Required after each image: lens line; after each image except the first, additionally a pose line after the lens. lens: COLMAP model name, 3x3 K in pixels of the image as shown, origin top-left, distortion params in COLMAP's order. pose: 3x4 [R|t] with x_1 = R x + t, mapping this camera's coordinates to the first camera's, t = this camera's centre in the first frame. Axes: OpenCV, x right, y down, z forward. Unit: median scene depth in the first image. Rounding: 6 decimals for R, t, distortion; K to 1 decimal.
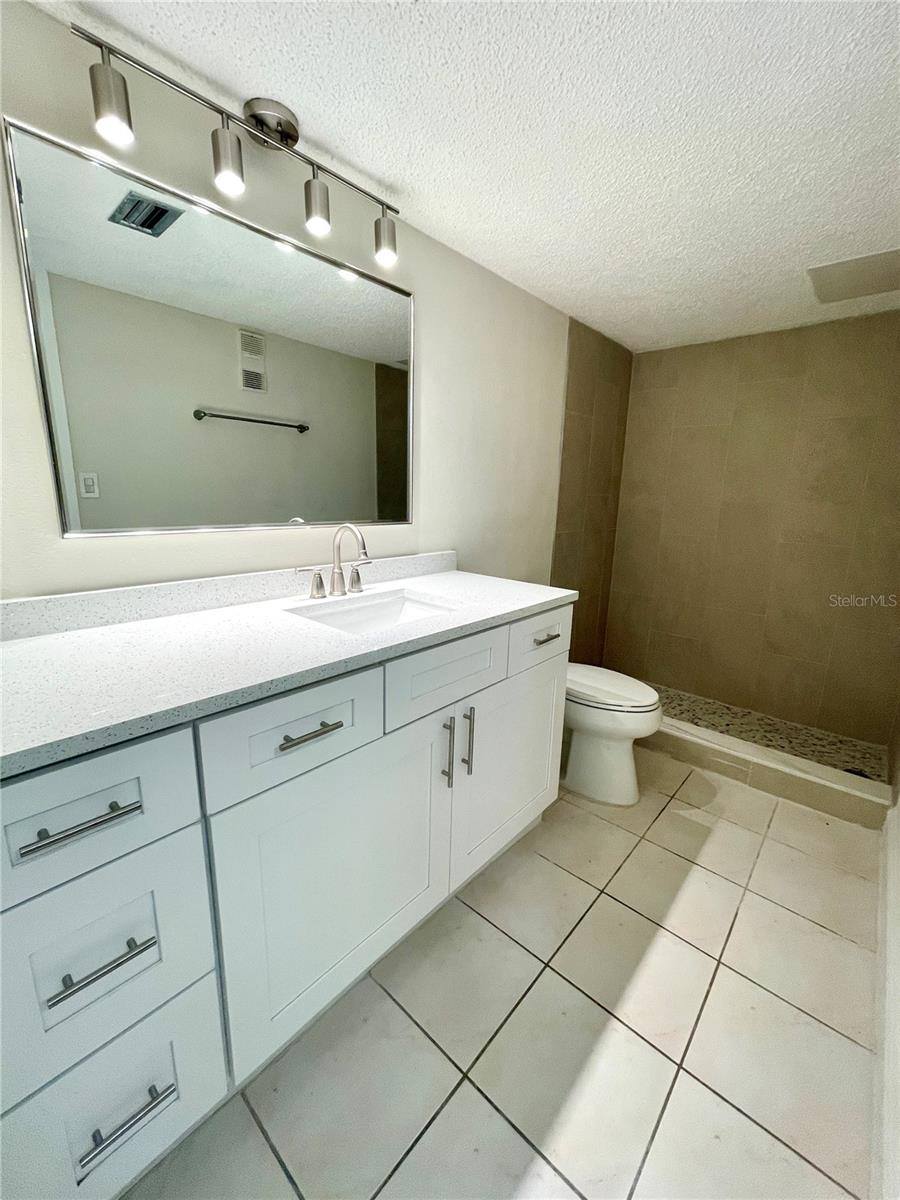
lens RADIAL K [[485.2, 0, 451.7], [0, 485.2, 595.8], [0, 0, 1]] dist [-0.003261, 0.000927]
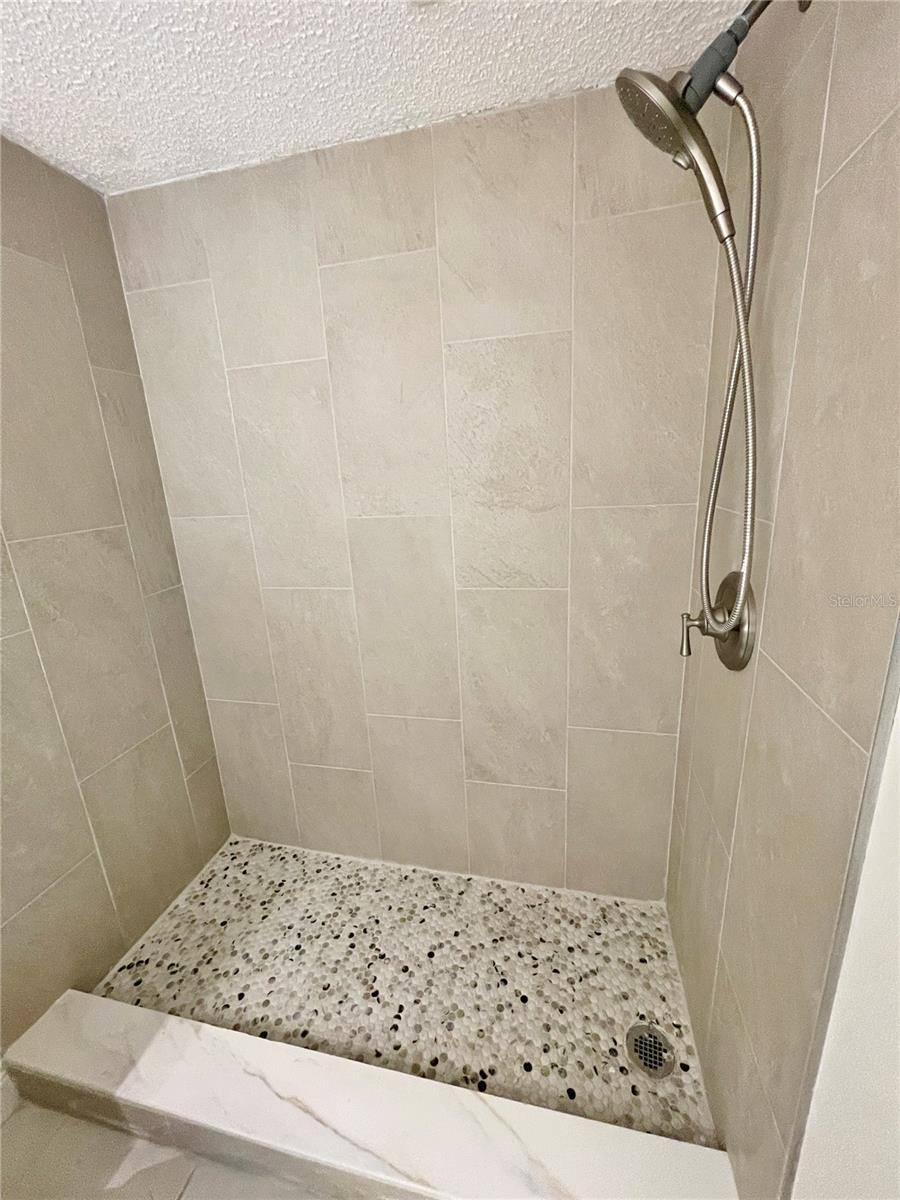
lens RADIAL K [[485.2, 0, 447.5], [0, 485.2, 595.6], [0, 0, 1]] dist [-0.003261, 0.000927]
pose [[0.881082, -0.186954, 0.434445, 0.421164], [0.171867, 0.982324, 0.074164, -0.137455], [-0.440631, 0.009322, 0.897640, 0.514685]]
